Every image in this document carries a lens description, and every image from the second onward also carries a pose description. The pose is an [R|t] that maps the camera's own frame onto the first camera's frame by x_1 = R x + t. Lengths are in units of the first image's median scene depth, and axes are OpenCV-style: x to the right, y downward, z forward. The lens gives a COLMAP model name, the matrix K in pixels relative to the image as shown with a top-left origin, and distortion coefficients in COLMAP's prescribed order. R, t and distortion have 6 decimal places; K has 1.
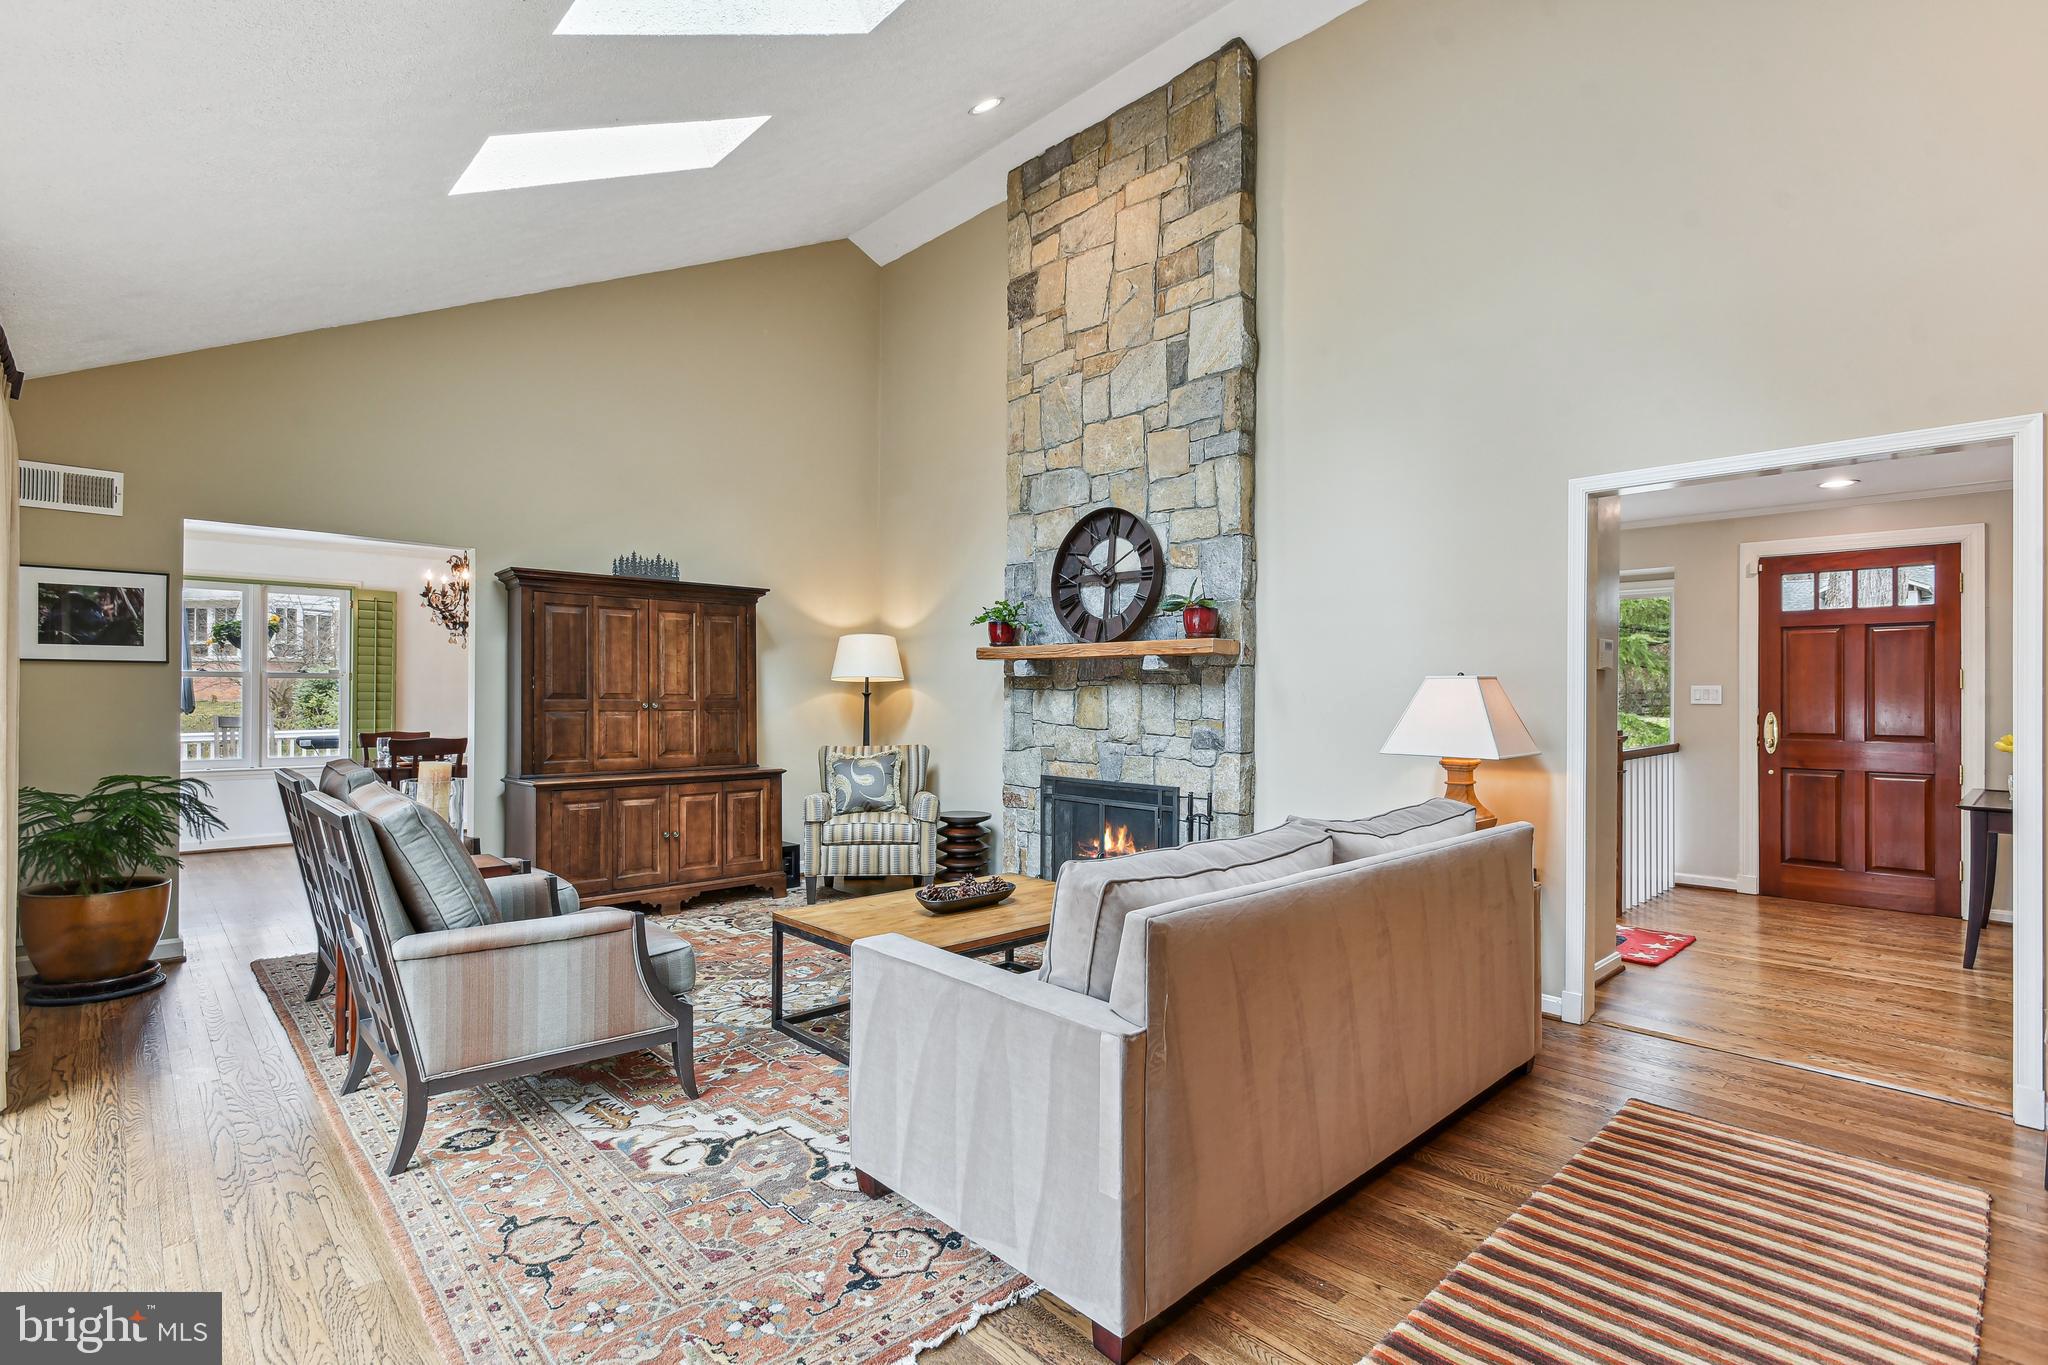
lens RADIAL K [[970.7, 0, 1033.5], [0, 970.7, 695.0], [0, 0, 1]] dist [-0.003233, 0.001179]
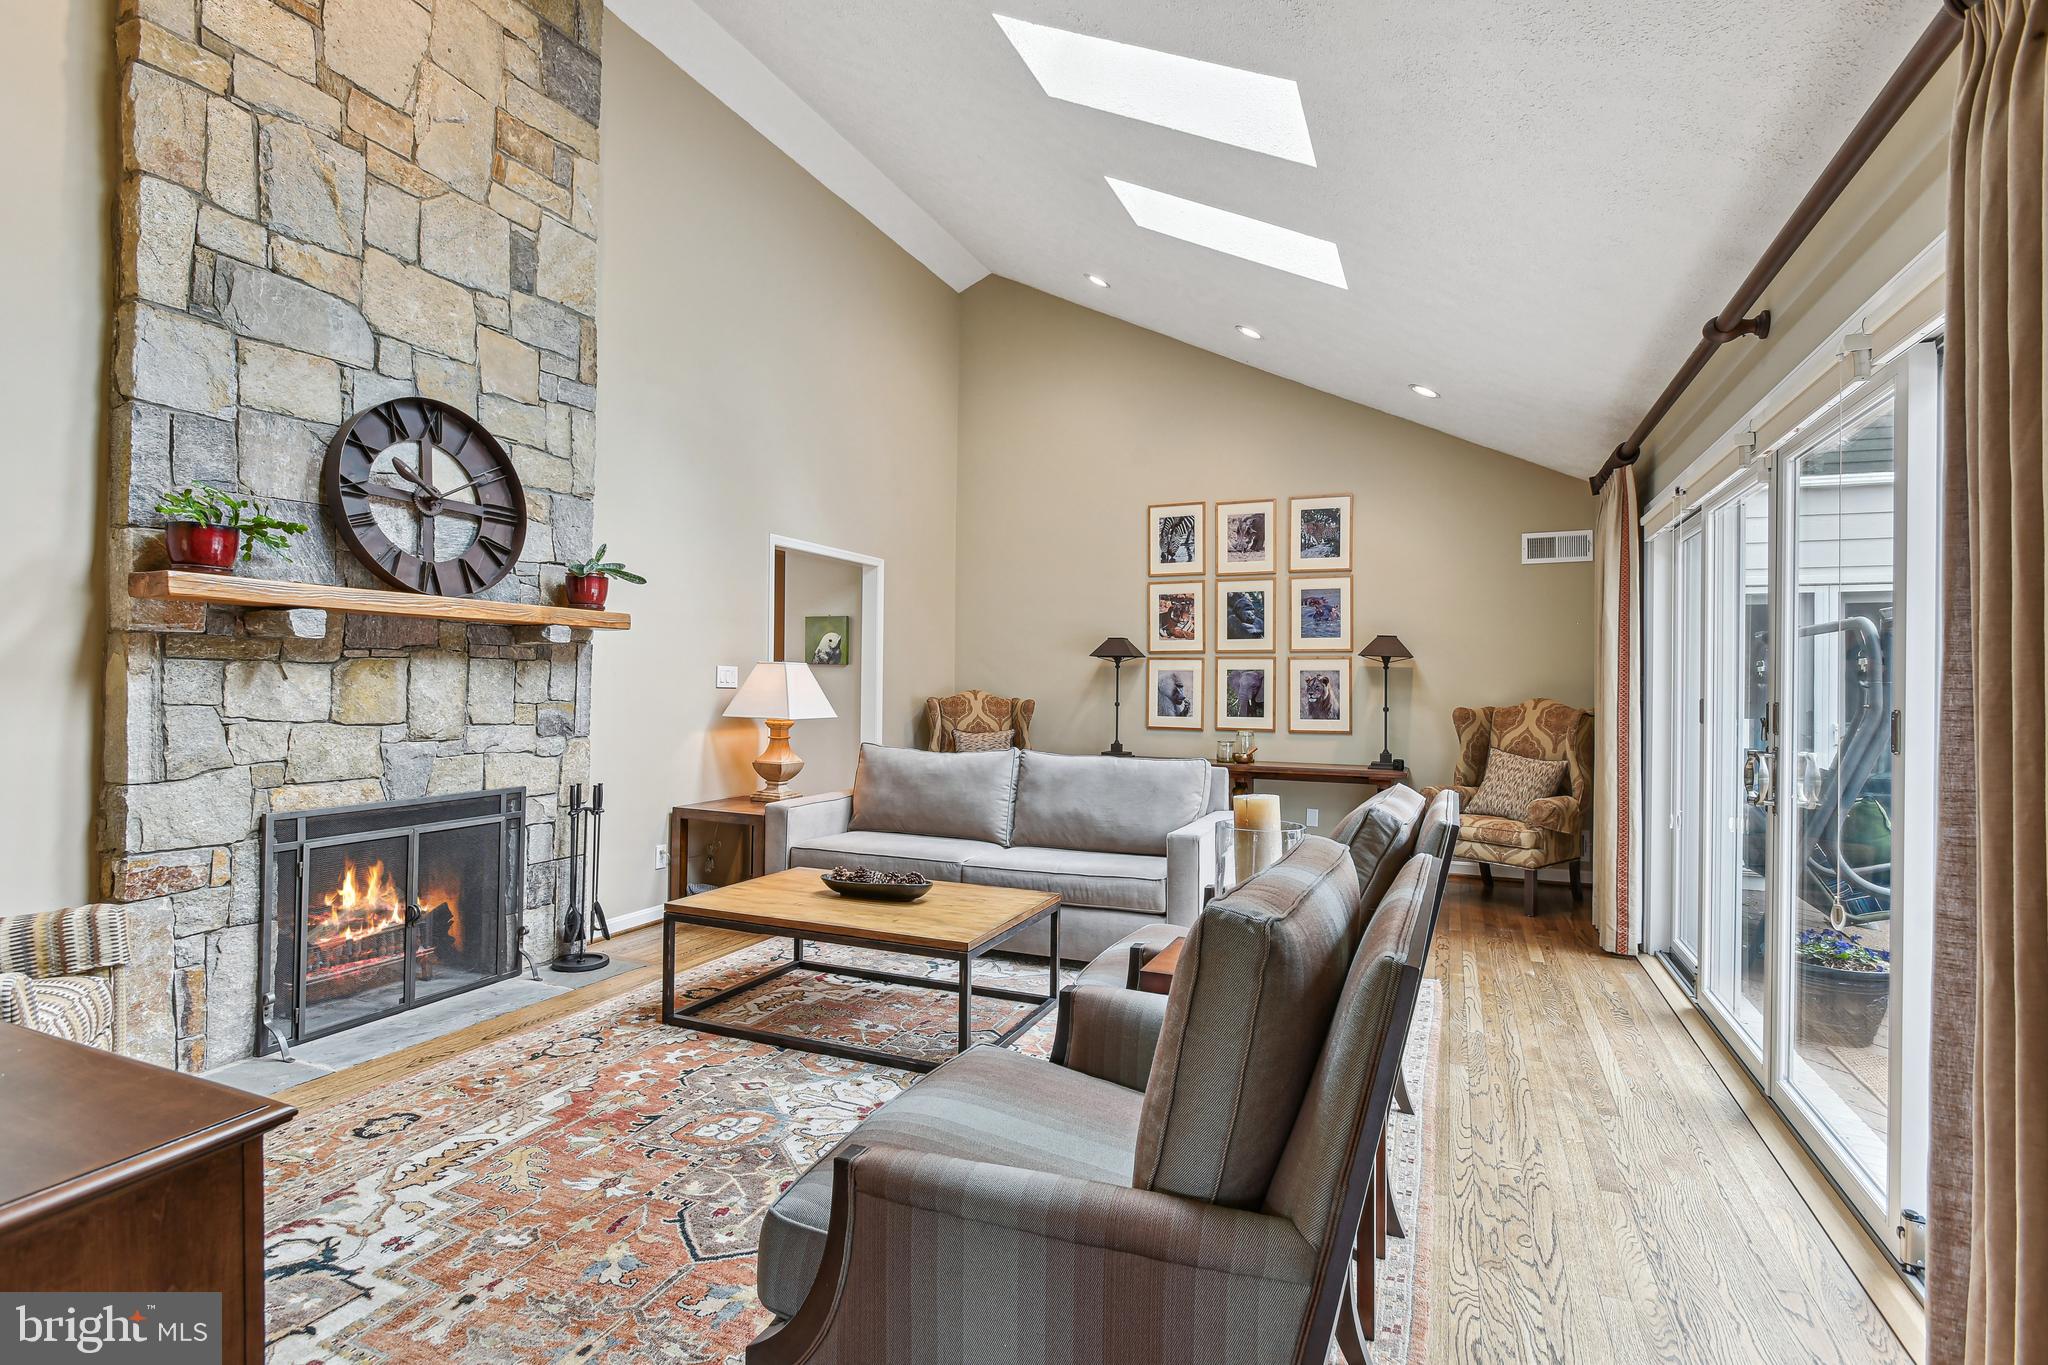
lens RADIAL K [[970.7, 0, 1016.8], [0, 970.7, 677.1], [0, 0, 1]] dist [-0.003233, 0.001179]
pose [[-0.374865, -0.007830, 0.927046, -0.743220], [-0.014105, 0.999897, 0.002741, -0.004745], [-0.926972, -0.012048, -0.374937, 0.901789]]
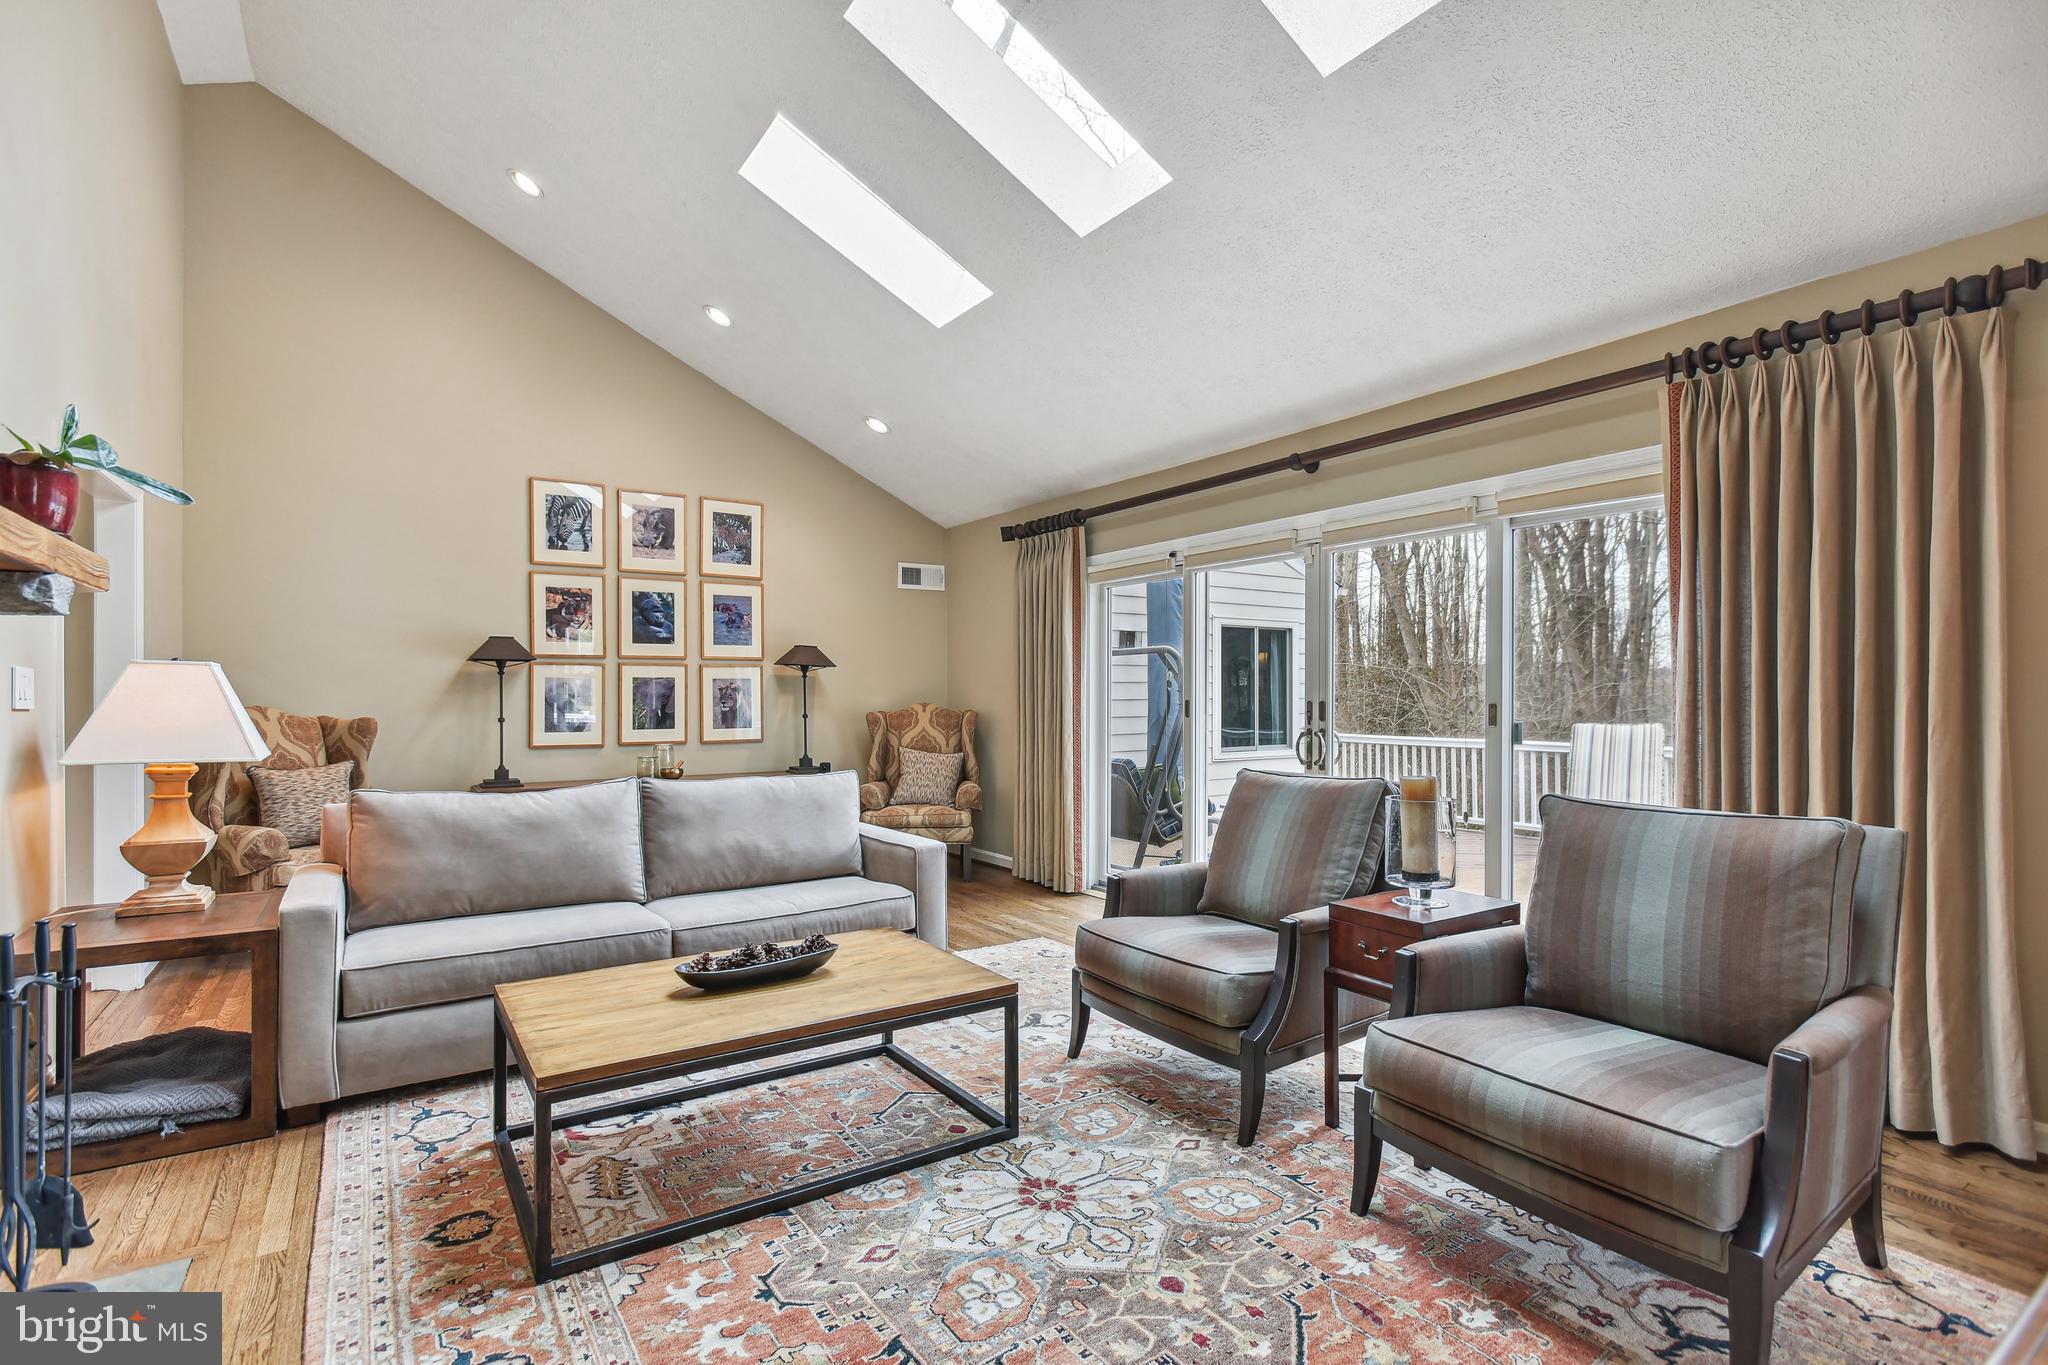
lens RADIAL K [[970.7, 0, 1011.6], [0, 970.7, 689.9], [0, 0, 1]] dist [-0.003233, 0.001179]
pose [[-0.982306, -0.007458, 0.187134, -0.283838], [-0.008365, 0.999957, -0.004056, 0.001277], [-0.187095, -0.005550, -0.982326, 1.226760]]
